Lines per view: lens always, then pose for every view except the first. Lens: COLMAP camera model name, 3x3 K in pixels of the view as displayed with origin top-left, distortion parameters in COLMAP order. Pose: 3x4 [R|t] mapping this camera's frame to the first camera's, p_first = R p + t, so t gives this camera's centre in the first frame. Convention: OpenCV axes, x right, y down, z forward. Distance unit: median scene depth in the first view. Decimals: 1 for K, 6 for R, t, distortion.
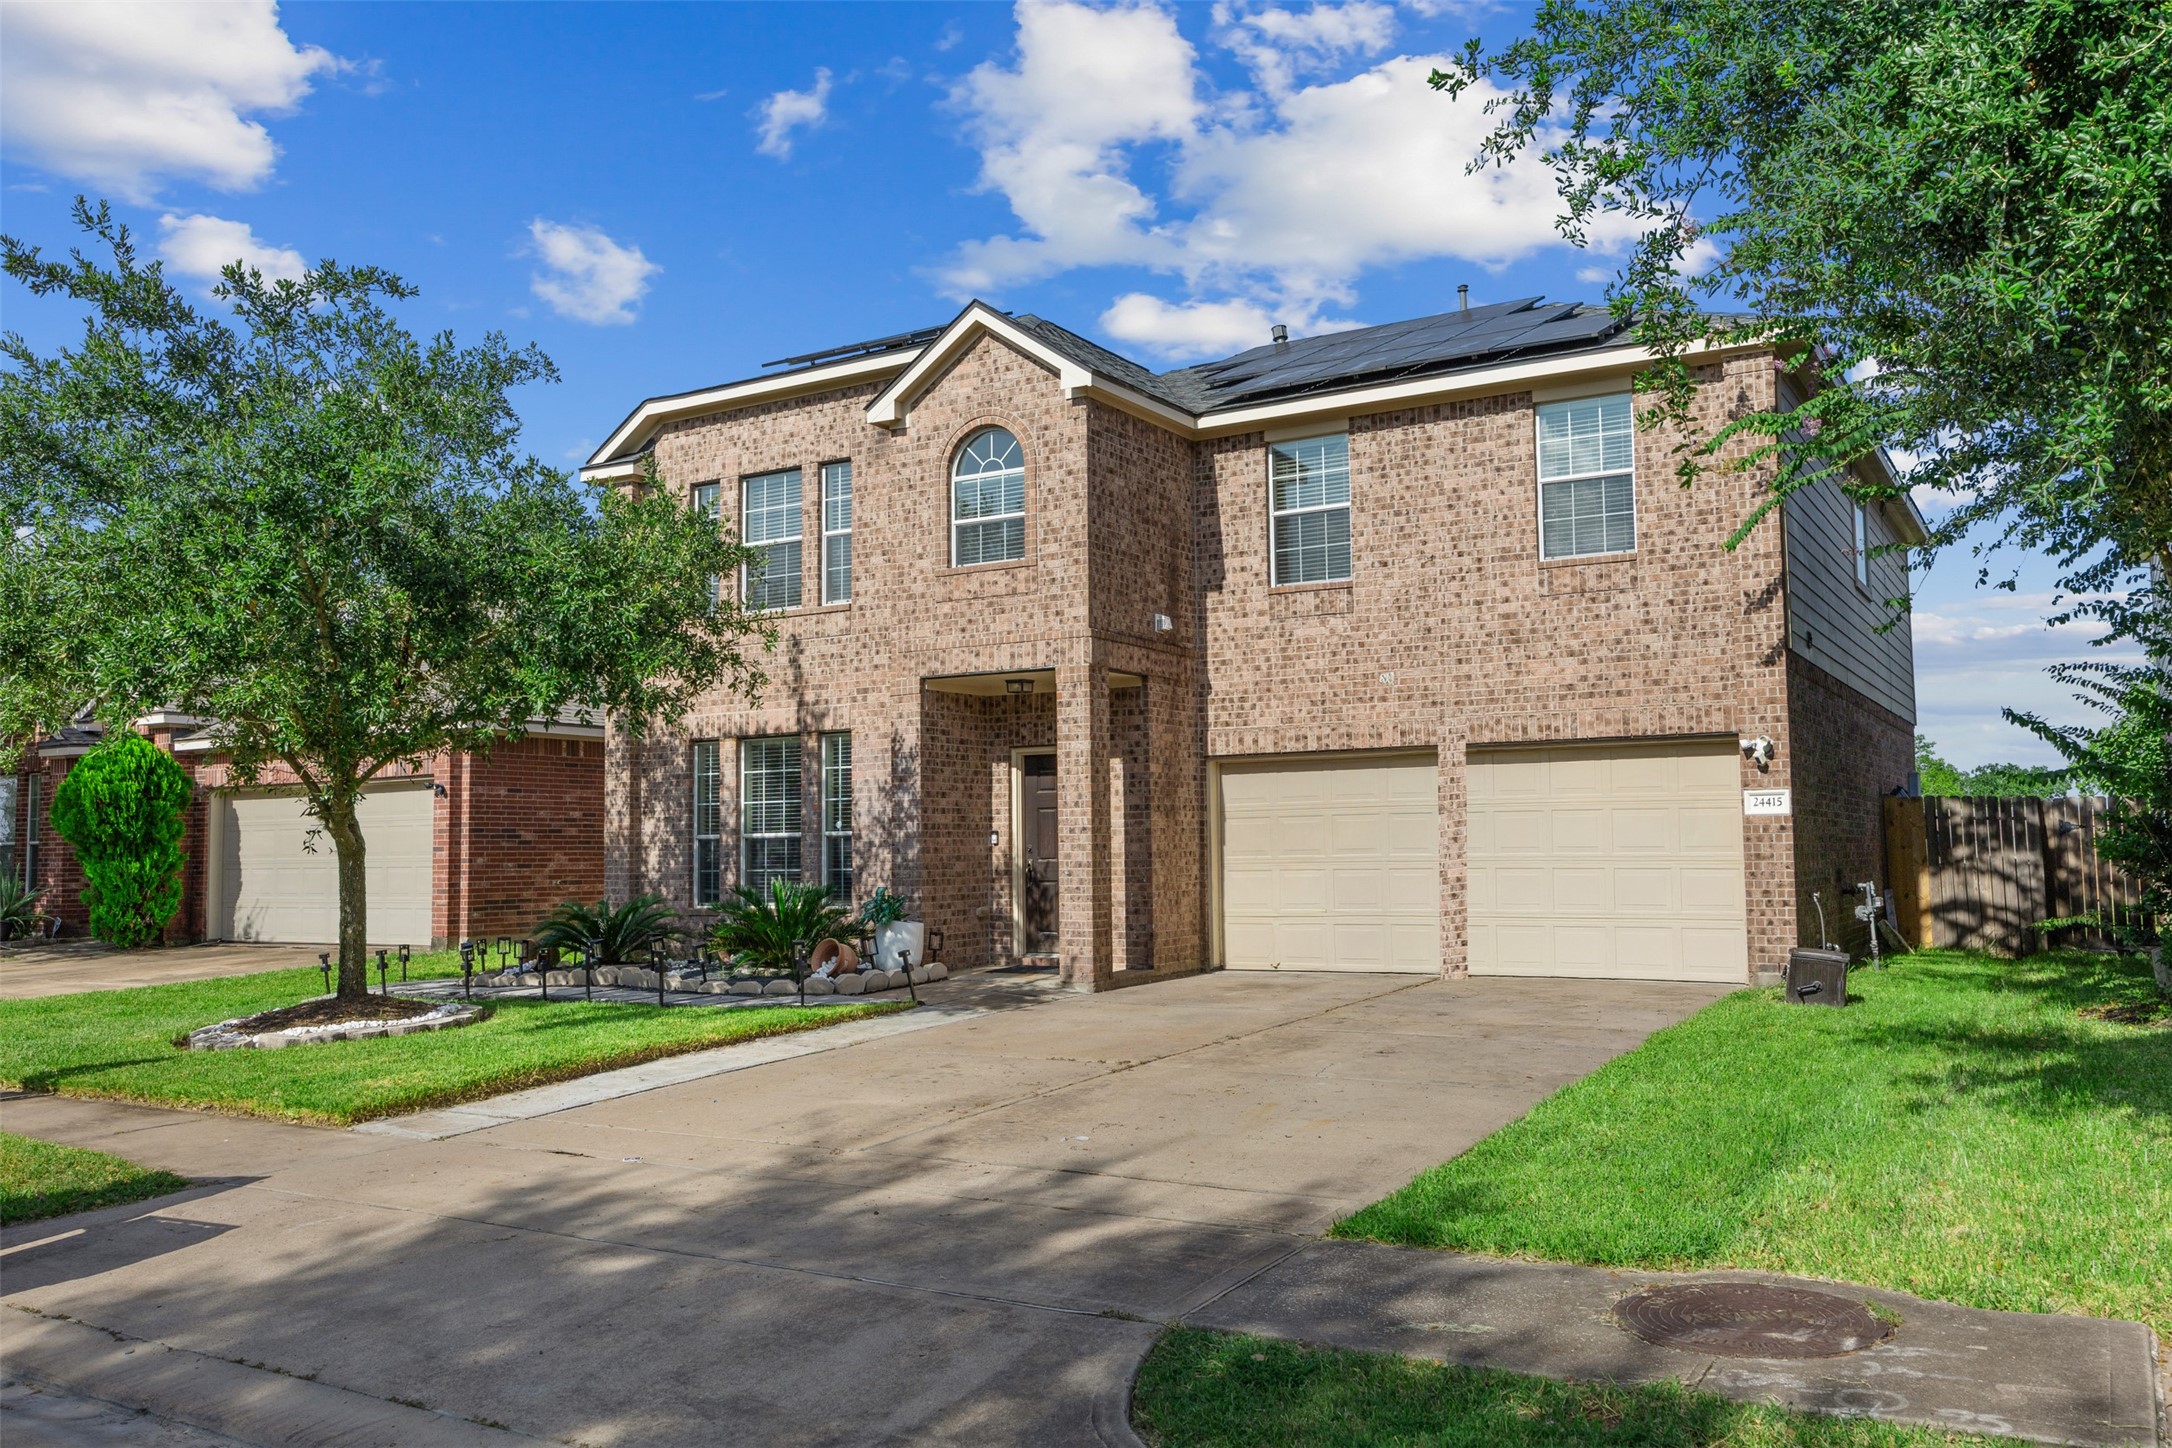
lens RADIAL K [[1701.0, 0, 1084.9], [0, 1701.0, 723.0], [0, 0, 1]] dist [-0.005085, -0.001165]
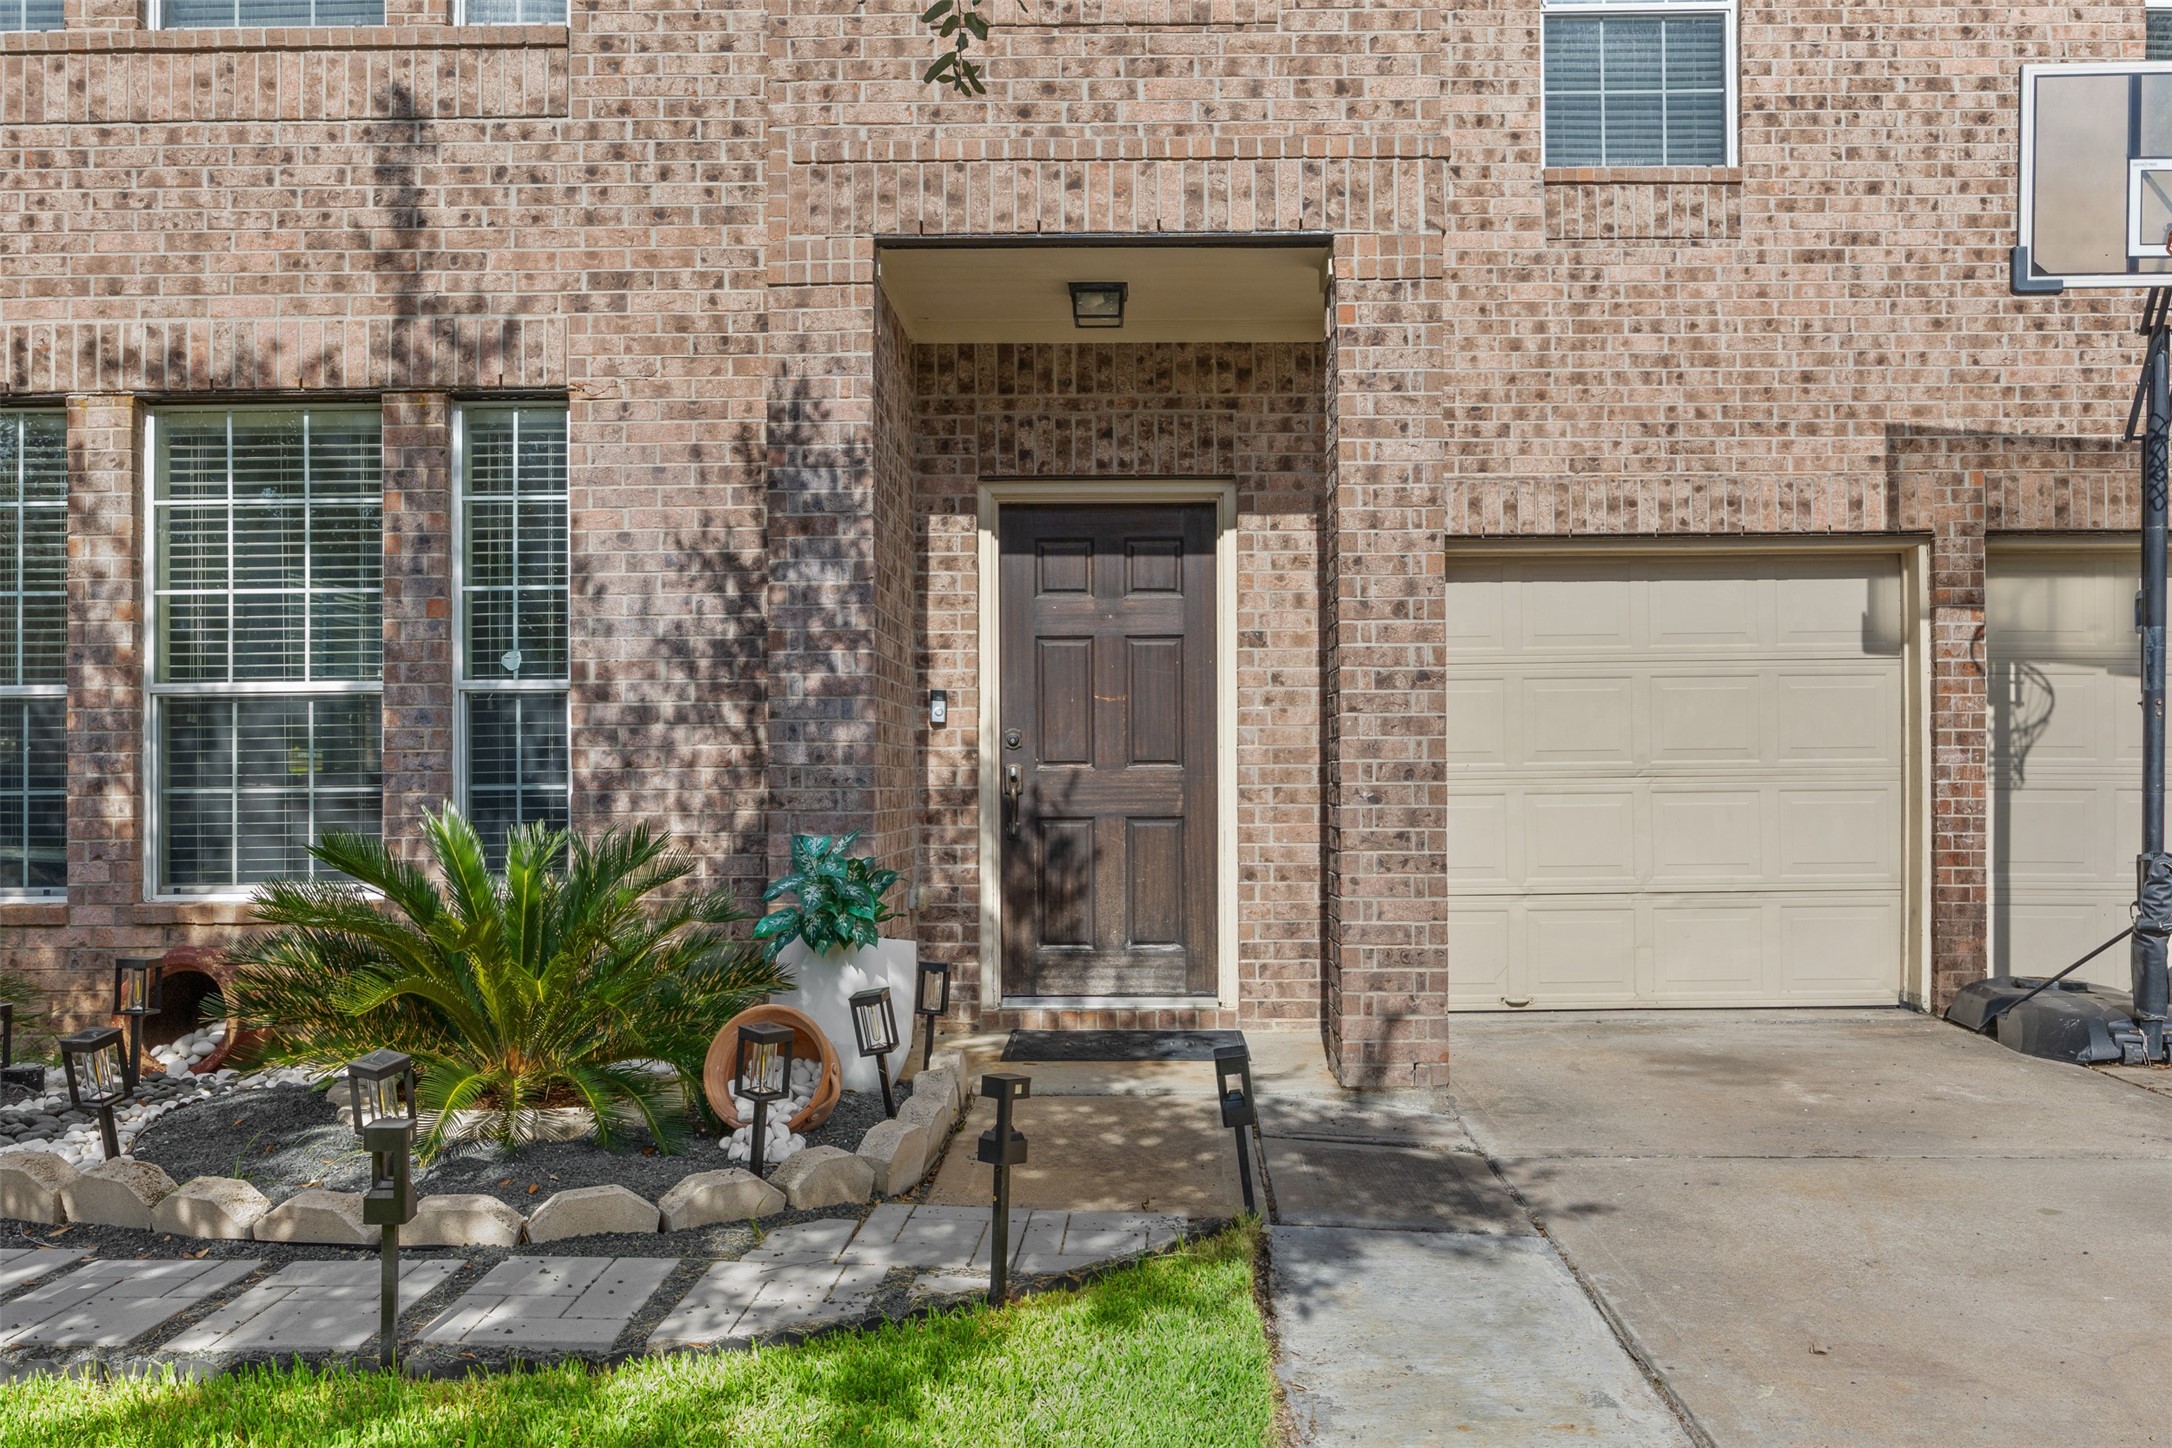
lens RADIAL K [[1916.3, 0, 1099.5], [0, 1916.3, 770.5], [0, 0, 1]] dist [-0.010147, 0.011444]
pose [[0.860767, 0.011800, 0.508863, -0.250446], [-0.044583, 0.997637, 0.052281, 0.058658], [-0.507043, -0.067688, 0.859259, 0.616624]]
